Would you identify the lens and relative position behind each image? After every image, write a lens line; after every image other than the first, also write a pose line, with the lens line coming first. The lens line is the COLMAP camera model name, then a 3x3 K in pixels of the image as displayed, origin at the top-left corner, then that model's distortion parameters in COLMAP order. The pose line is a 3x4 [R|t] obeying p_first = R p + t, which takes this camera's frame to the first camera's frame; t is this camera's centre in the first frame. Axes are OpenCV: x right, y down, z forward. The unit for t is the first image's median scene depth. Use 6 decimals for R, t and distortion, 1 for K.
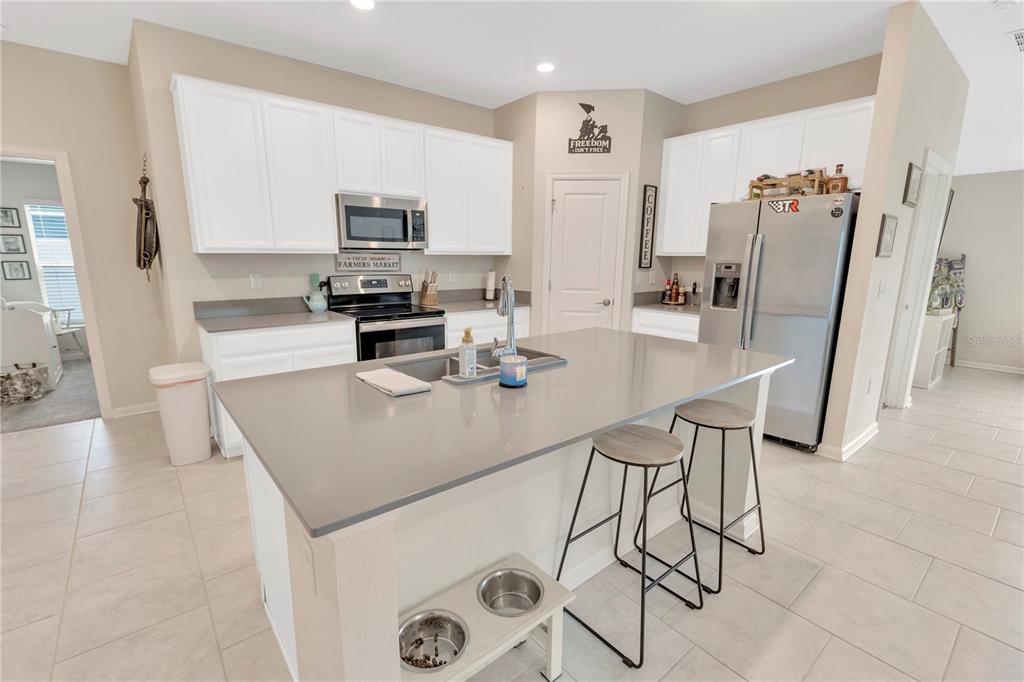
lens RADIAL K [[458.4, 0, 506.6], [0, 458.4, 348.2], [0, 0, 1]] dist [0.006751, -0.001242]
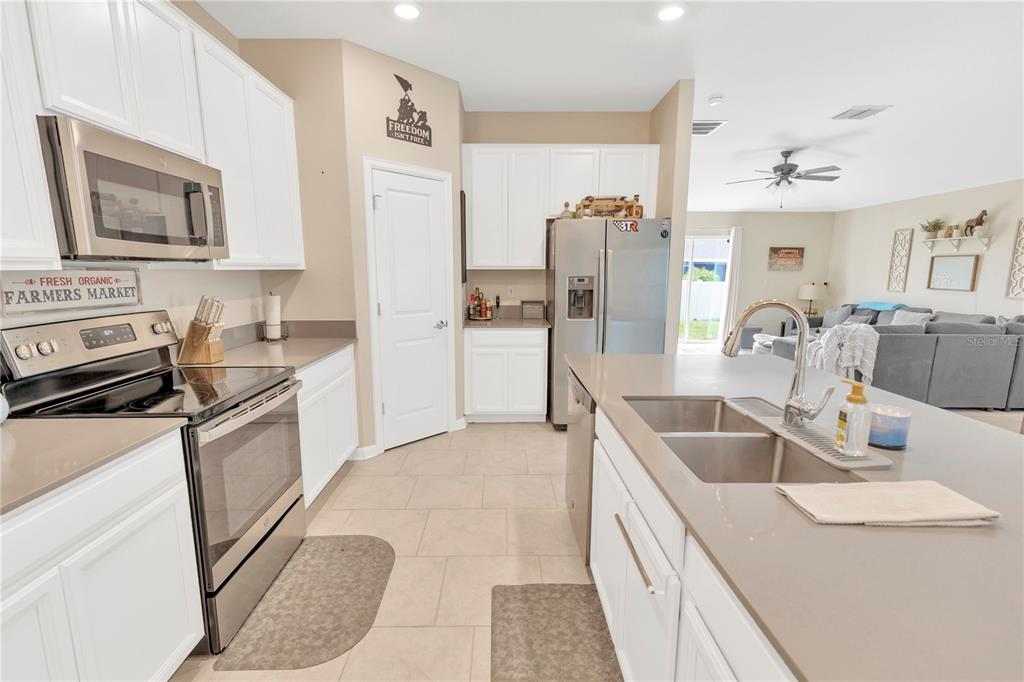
lens RADIAL K [[458.4, 0, 506.6], [0, 458.4, 348.2], [0, 0, 1]] dist [0.006751, -0.001242]
pose [[0.623558, -0.140060, 0.769129, -0.388204], [0.159127, 0.985964, 0.050537, -0.087671], [-0.765411, 0.090876, 0.637093, 0.406523]]
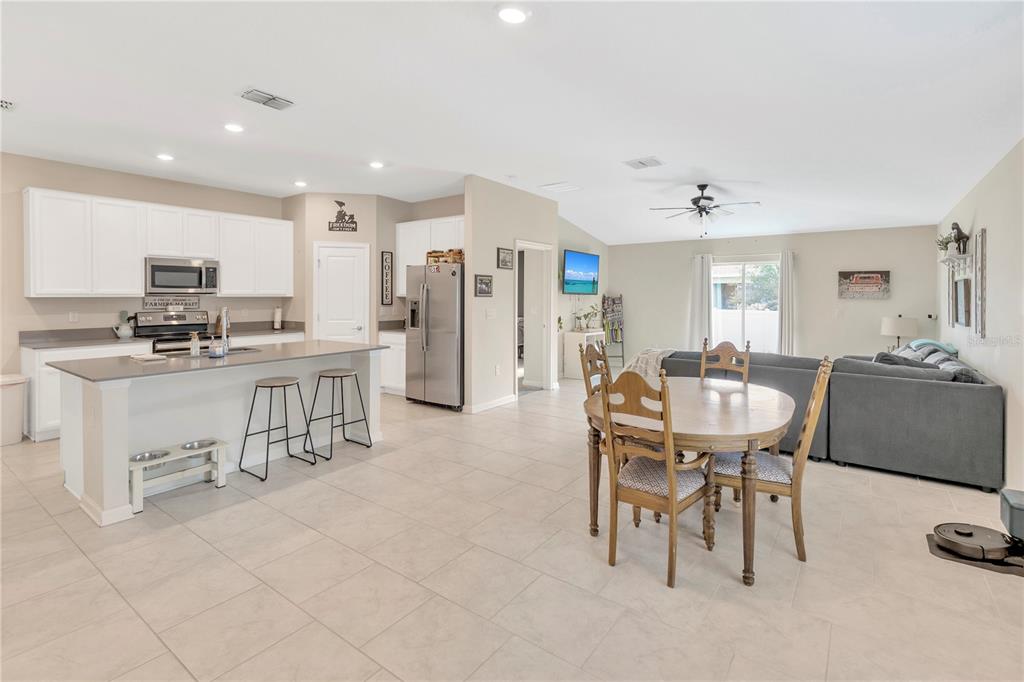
lens RADIAL K [[477.6, 0, 508.4], [0, 477.6, 302.0], [0, 0, 1]] dist [-0.000113, -0.000240]
pose [[0.968979, -0.009155, 0.246975, 0.327155], [0.054952, 0.982279, -0.179189, 0.124723], [-0.240958, 0.187202, 0.952310, -0.616995]]
